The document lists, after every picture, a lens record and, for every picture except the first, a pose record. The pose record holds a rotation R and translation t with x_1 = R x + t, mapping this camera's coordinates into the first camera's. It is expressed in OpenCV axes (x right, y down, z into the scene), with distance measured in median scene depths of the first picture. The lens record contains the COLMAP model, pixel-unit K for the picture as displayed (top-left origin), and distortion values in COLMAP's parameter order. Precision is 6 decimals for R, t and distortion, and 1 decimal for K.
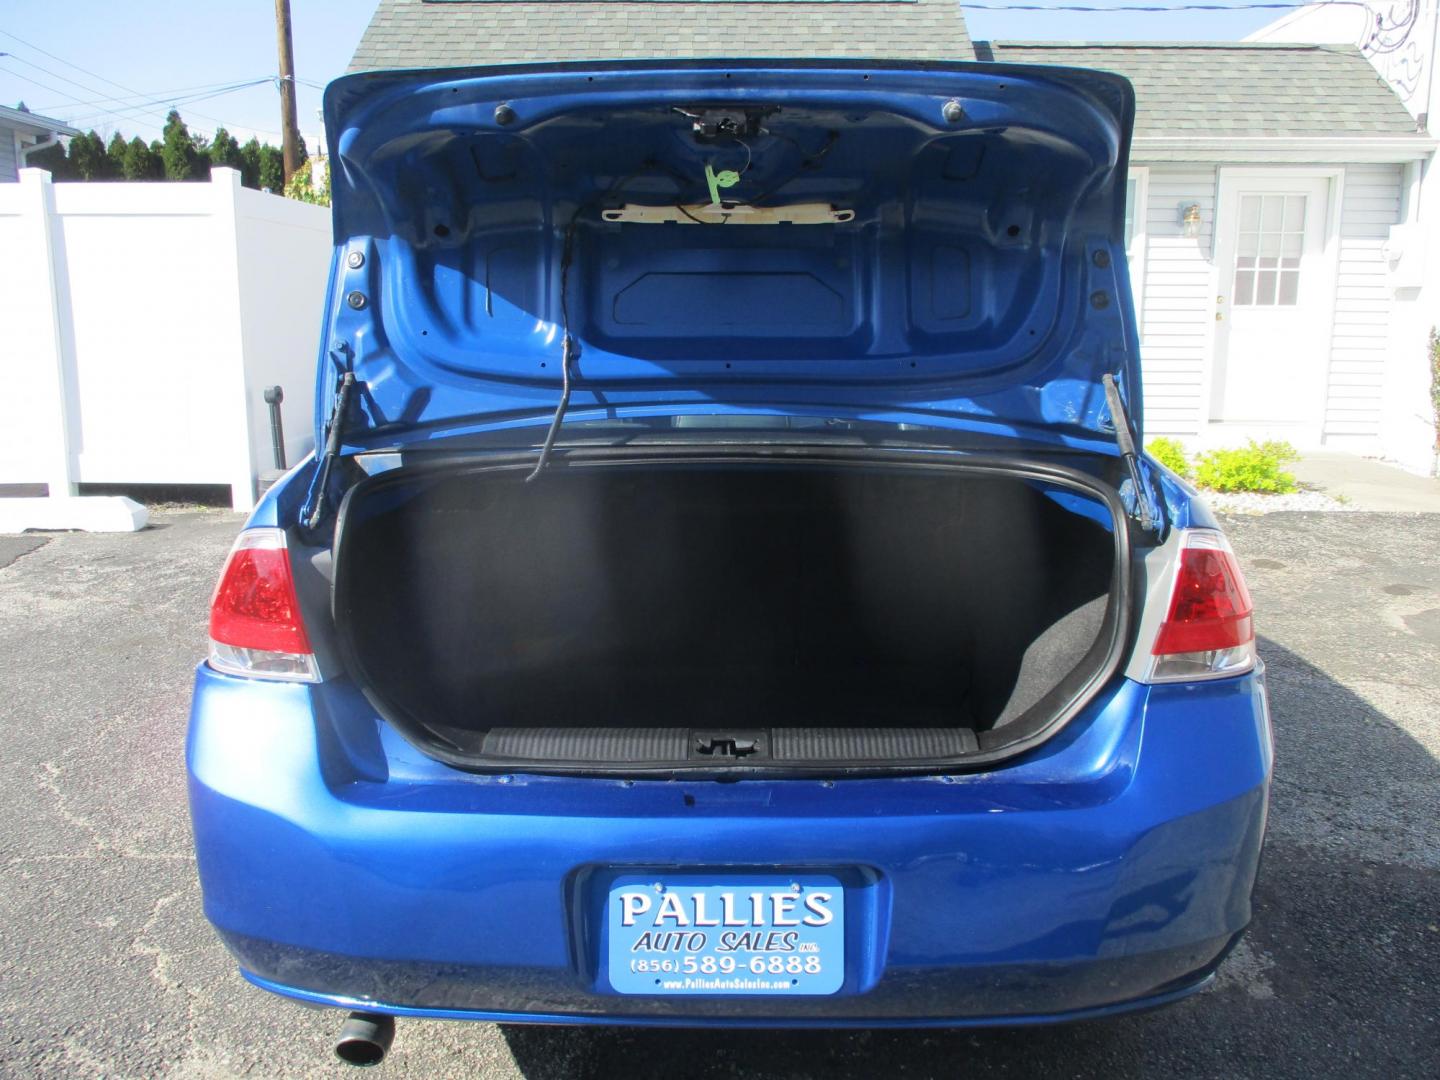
lens RADIAL K [[1201.3, 0, 715.1], [0, 1201.3, 541.2], [0, 0, 1]] dist [-0.037087, 0.015237]
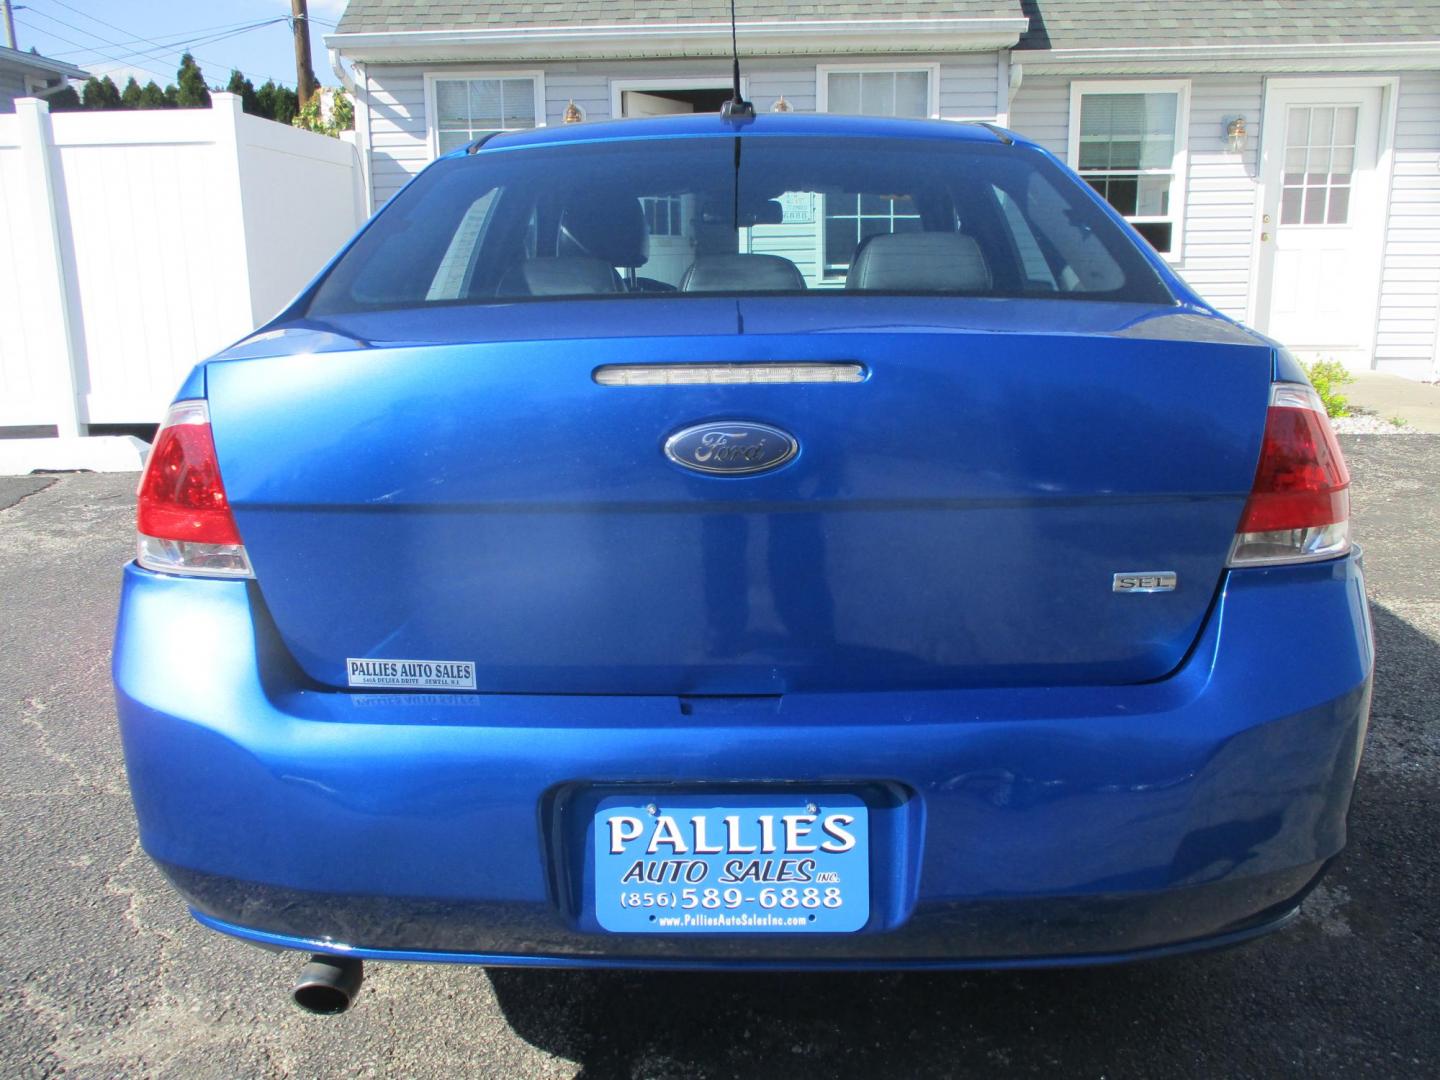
lens RADIAL K [[1201.3, 0, 715.1], [0, 1201.3, 540.8], [0, 0, 1]] dist [-0.037087, 0.015237]
pose [[0.999564, -0.012805, -0.026620, 0.014552], [0.013908, 0.999034, 0.041697, 0.037976], [0.026060, -0.042049, 0.998776, 0.093173]]
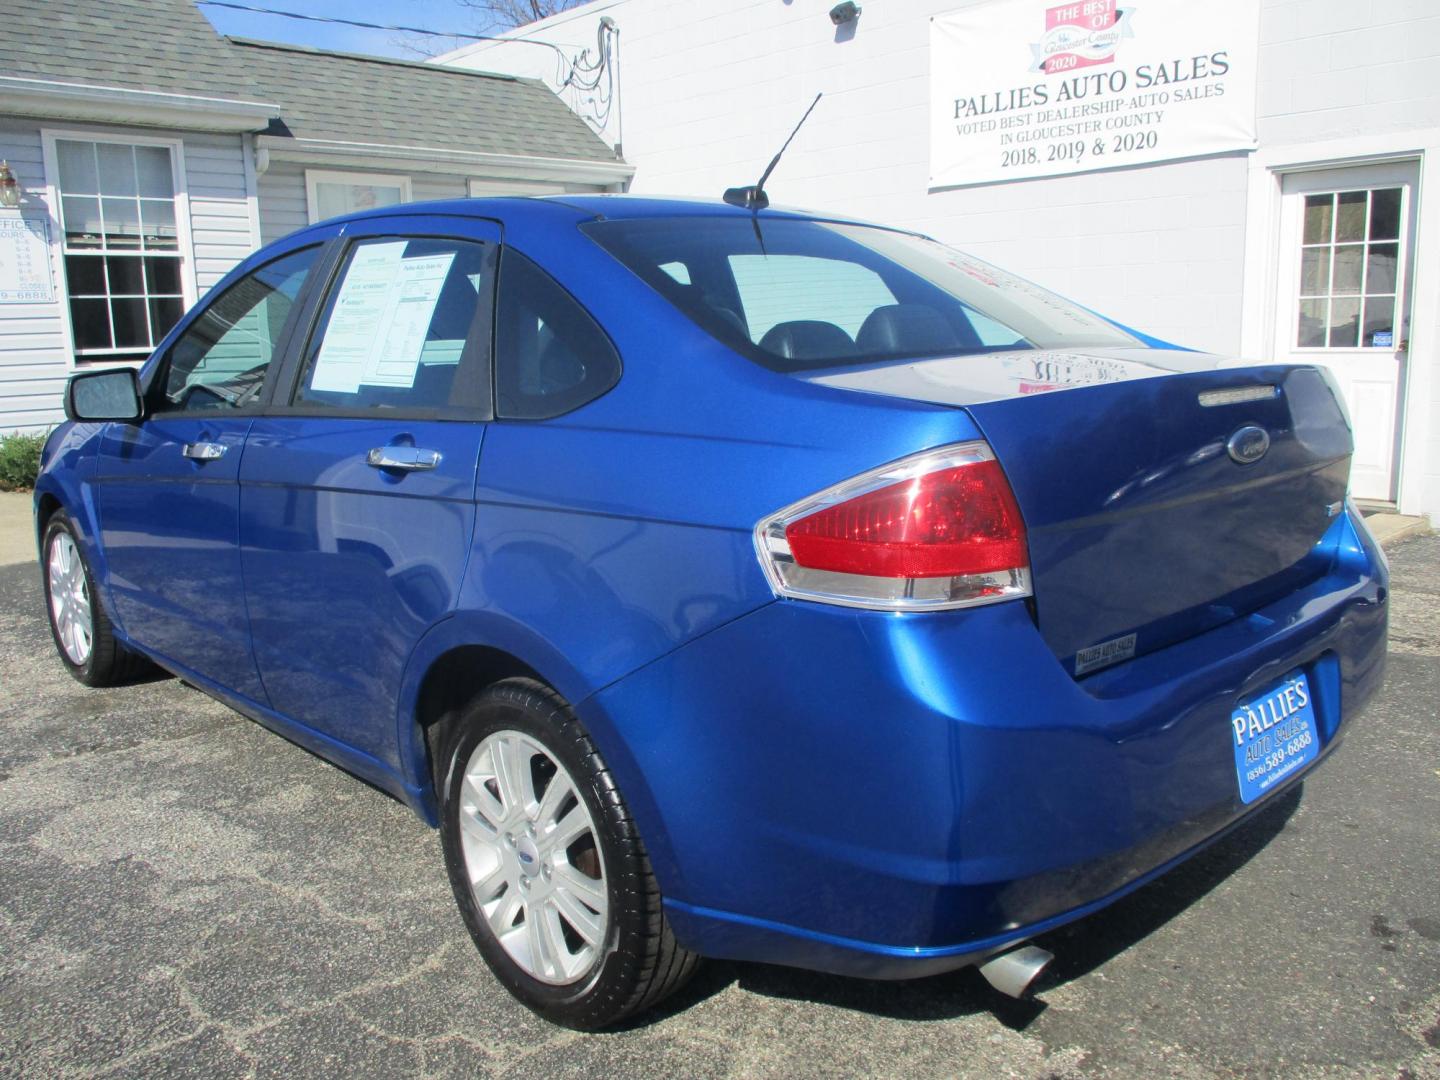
lens RADIAL K [[1201.3, 0, 718.7], [0, 1201.3, 535.9], [0, 0, 1]] dist [-0.037087, 0.015237]
pose [[0.721511, -0.138017, 0.678508, -0.743164], [0.154143, 0.987358, 0.036928, -0.002476], [-0.675027, 0.077944, 0.733664, 0.290744]]
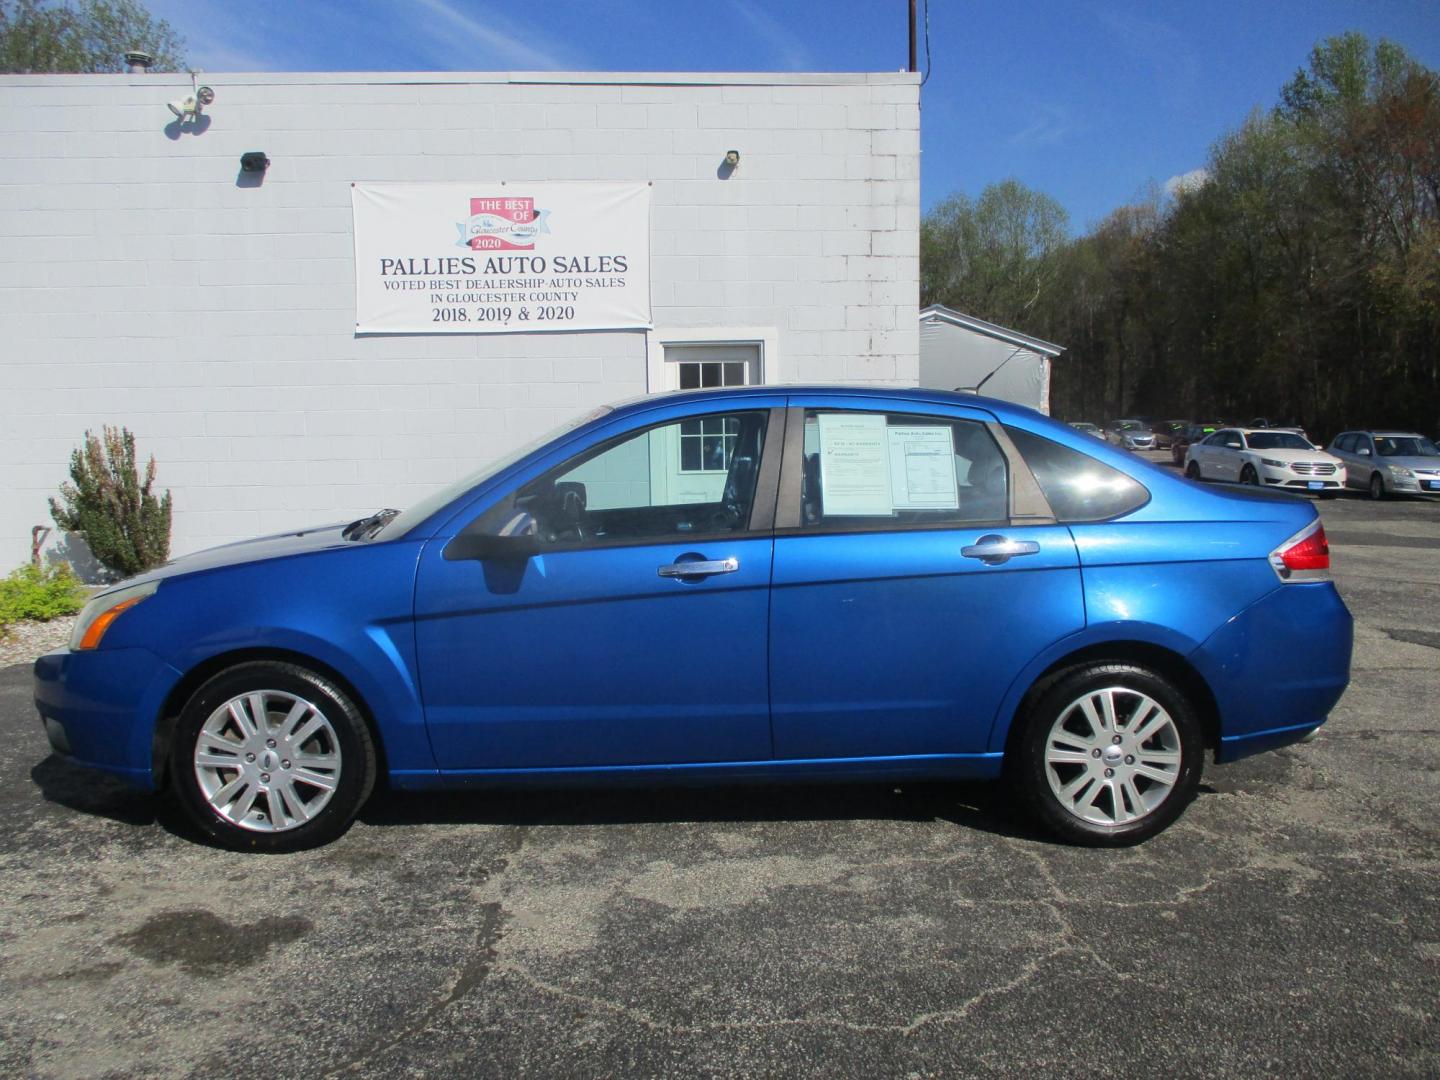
lens RADIAL K [[1201.3, 0, 718.8], [0, 1201.3, 537.2], [0, 0, 1]] dist [-0.037087, 0.015237]
pose [[-0.053769, -0.093612, 0.994156, -1.748483], [0.200755, 0.974254, 0.102596, -0.296736], [-0.978165, 0.205098, -0.033592, 1.468966]]
